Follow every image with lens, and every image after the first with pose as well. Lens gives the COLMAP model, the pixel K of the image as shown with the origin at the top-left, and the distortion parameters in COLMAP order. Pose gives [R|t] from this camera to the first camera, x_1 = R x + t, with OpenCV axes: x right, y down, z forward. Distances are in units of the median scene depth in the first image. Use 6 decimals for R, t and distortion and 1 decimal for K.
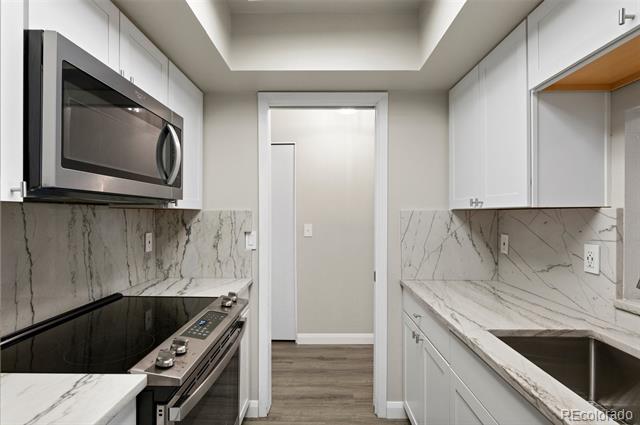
lens RADIAL K [[317.3, 0, 320.0], [0, 317.3, 212.5], [0, 0, 1]] dist [-0.002120, -0.000066]
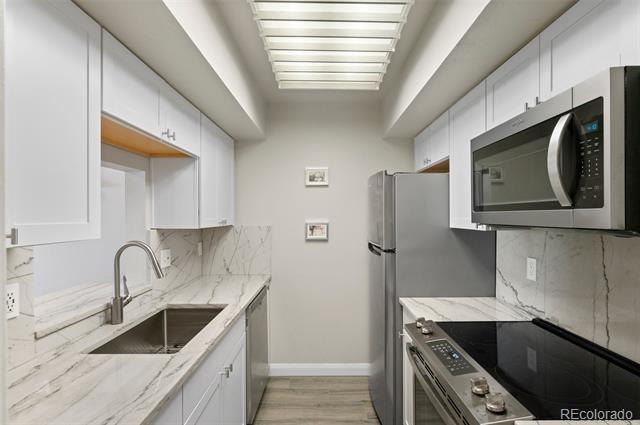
lens RADIAL K [[313.6, 0, 320.5], [0, 313.6, 218.8], [0, 0, 1]] dist [-0.003031, 0.000044]
pose [[-0.999992, 0.003248, -0.002450, 0.038059], [0.003241, 0.999991, 0.002721, -0.068611], [0.002459, 0.002713, -0.999993, 1.733988]]
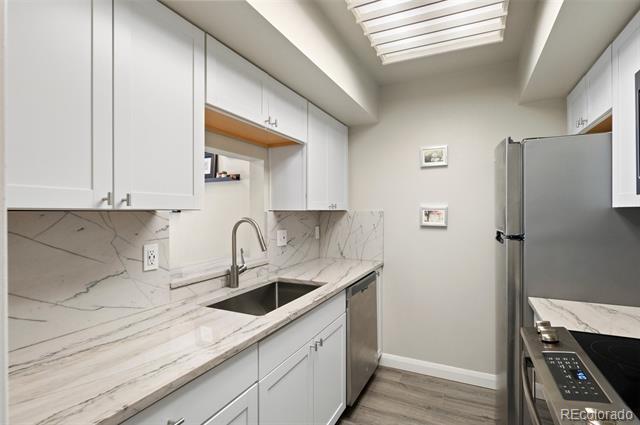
lens RADIAL K [[311.1, 0, 320.0], [0, 311.1, 214.7], [0, 0, 1]] dist [-0.001557, -0.000044]
pose [[-0.900551, 0.000203, 0.434749, -0.137491], [0.002268, 0.999988, 0.004232, -0.004960], [-0.434744, 0.004797, -0.900542, 1.636081]]
